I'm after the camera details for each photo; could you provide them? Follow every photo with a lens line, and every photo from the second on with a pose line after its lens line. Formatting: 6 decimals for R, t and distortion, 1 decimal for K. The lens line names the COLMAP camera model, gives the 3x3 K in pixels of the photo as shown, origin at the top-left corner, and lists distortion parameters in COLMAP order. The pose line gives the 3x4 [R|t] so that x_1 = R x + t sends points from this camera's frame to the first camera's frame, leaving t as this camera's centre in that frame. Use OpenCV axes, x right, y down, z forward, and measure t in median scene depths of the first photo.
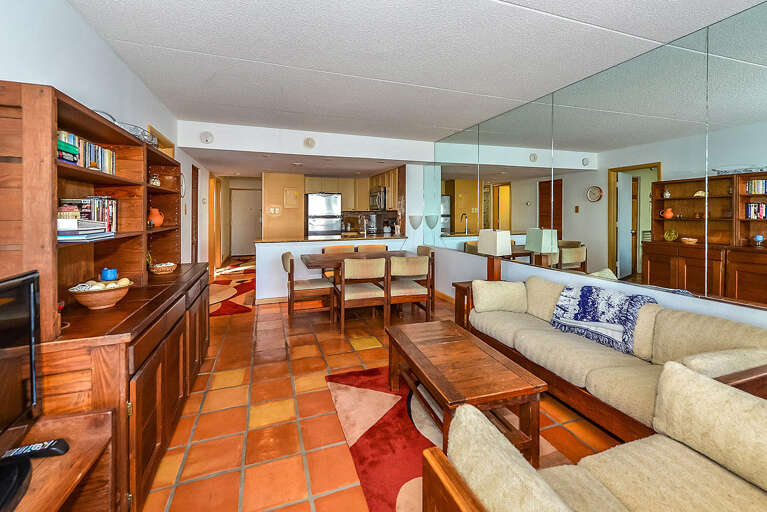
lens RADIAL K [[356.9, 0, 399.5], [0, 356.9, 212.8], [0, 0, 1]] dist [-0.002315, -0.001190]
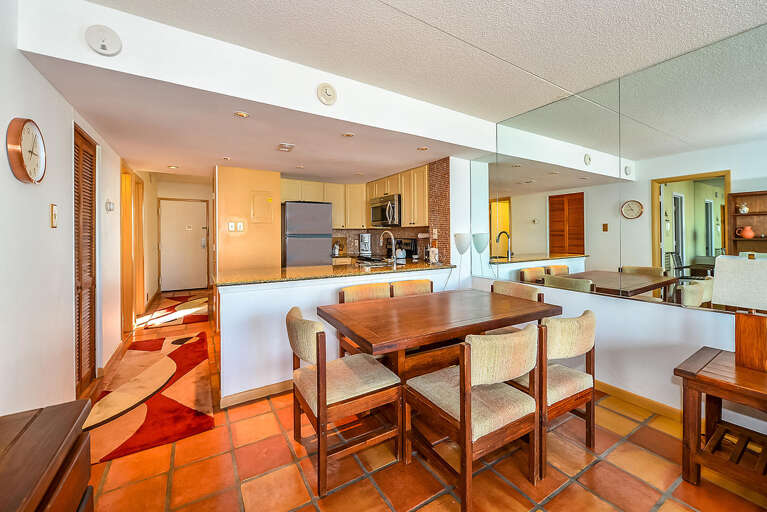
lens RADIAL K [[307.5, 0, 371.0], [0, 307.5, 239.4], [0, 0, 1]] dist [-0.007344, 0.000089]
pose [[0.985972, -0.001843, 0.166899, -0.210523], [-0.000908, 0.999865, 0.016403, 0.008272], [-0.166906, -0.016324, 0.985838, 0.429837]]
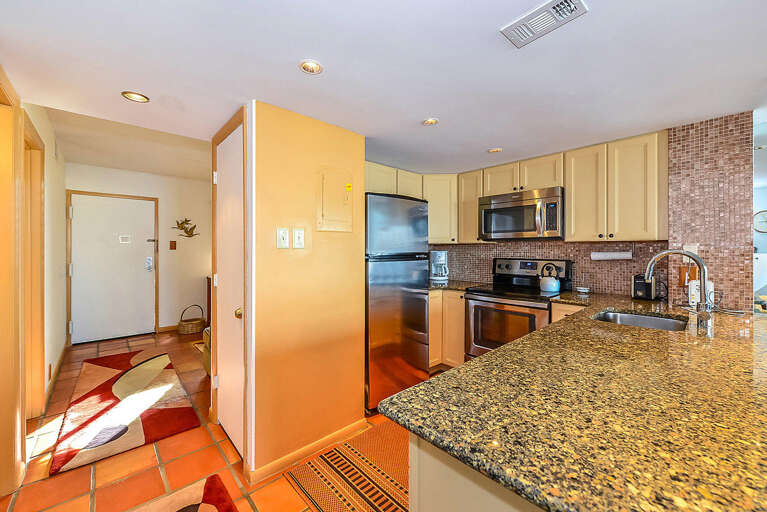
lens RADIAL K [[307.5, 0, 381.8], [0, 307.5, 249.9], [0, 0, 1]] dist [-0.007344, 0.000089]
pose [[0.925902, -0.001162, 0.377761, -0.279320], [-0.001596, 0.999974, 0.006987, 0.005819], [-0.377760, -0.007072, 0.925877, 0.555496]]
